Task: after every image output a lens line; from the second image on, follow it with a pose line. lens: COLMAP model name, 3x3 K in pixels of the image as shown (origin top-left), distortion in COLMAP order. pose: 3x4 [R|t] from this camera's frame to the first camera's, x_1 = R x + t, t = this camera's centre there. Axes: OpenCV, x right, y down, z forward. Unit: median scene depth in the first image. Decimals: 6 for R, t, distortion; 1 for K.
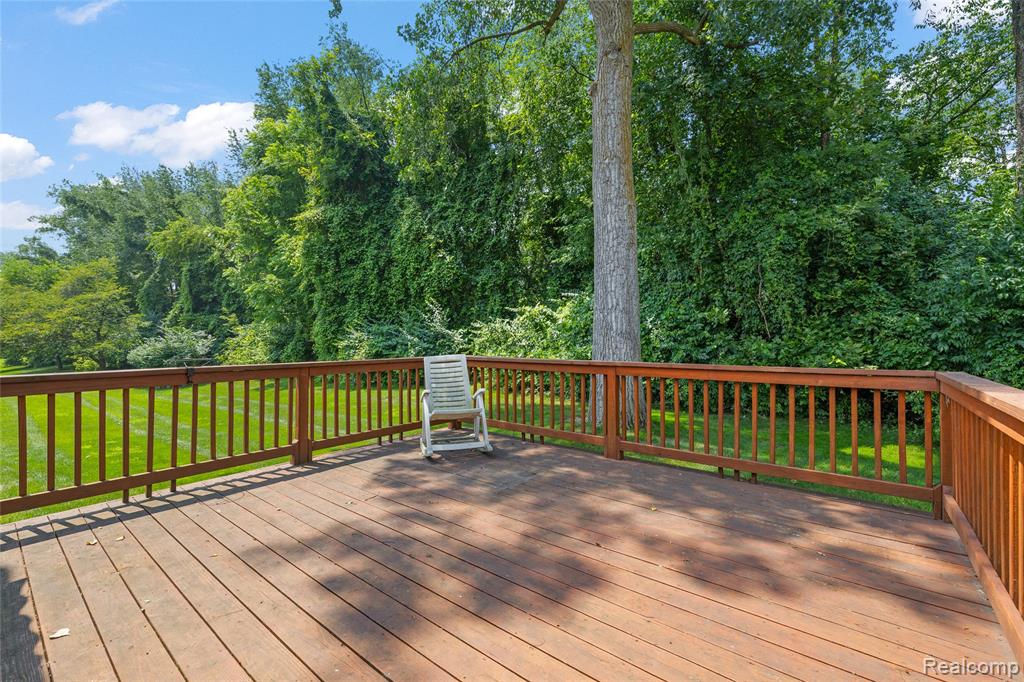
lens RADIAL K [[434.9, 0, 512.0], [0, 434.9, 341.0], [0, 0, 1]] dist [0.000689, 0.000333]
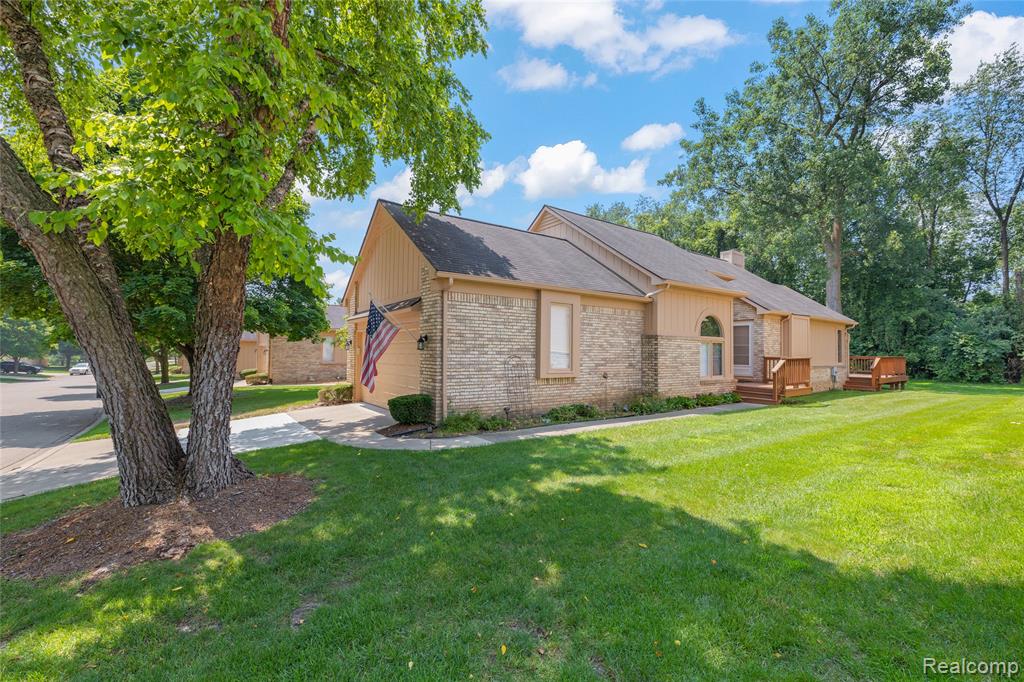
lens RADIAL K [[434.9, 0, 512.0], [0, 434.9, 341.0], [0, 0, 1]] dist [0.000689, 0.000333]
pose [[0.965469, 0.008090, -0.260392, -1.203993], [-0.011707, 0.999855, -0.012342, -0.020690], [0.260254, 0.014964, 0.965424, -2.722224]]
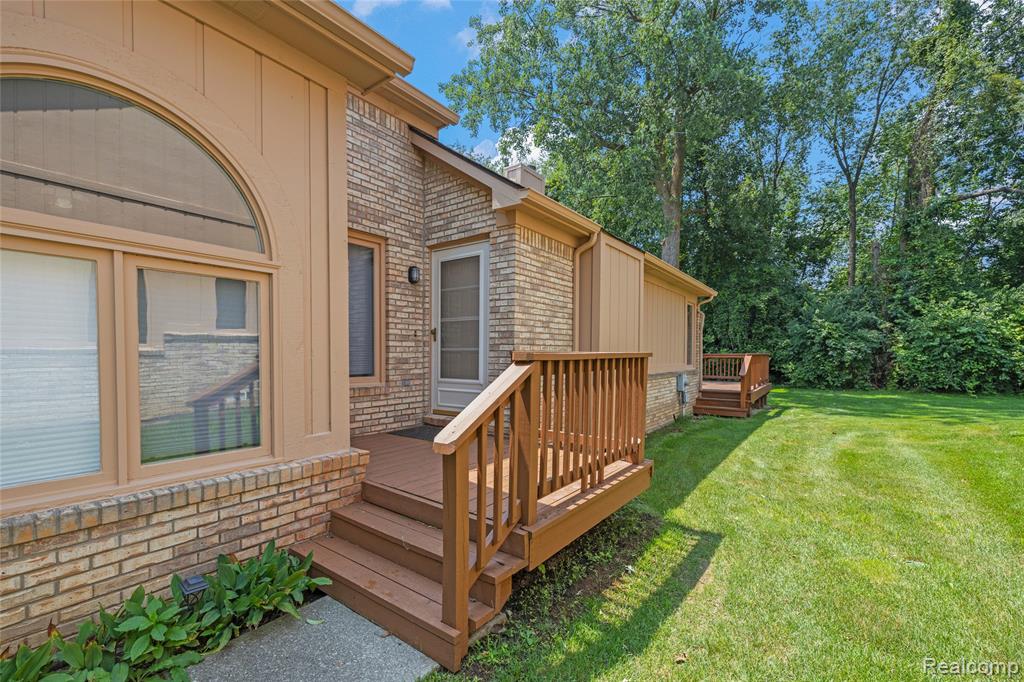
lens RADIAL K [[433.4, 0, 510.3], [0, 433.4, 365.7], [0, 0, 1]] dist [-0.000311, -0.000024]
pose [[0.999036, 0.004502, 0.043673, -0.685115], [-0.005933, 0.999448, 0.032699, 0.010514], [-0.043502, -0.032926, 0.998511, -1.244027]]
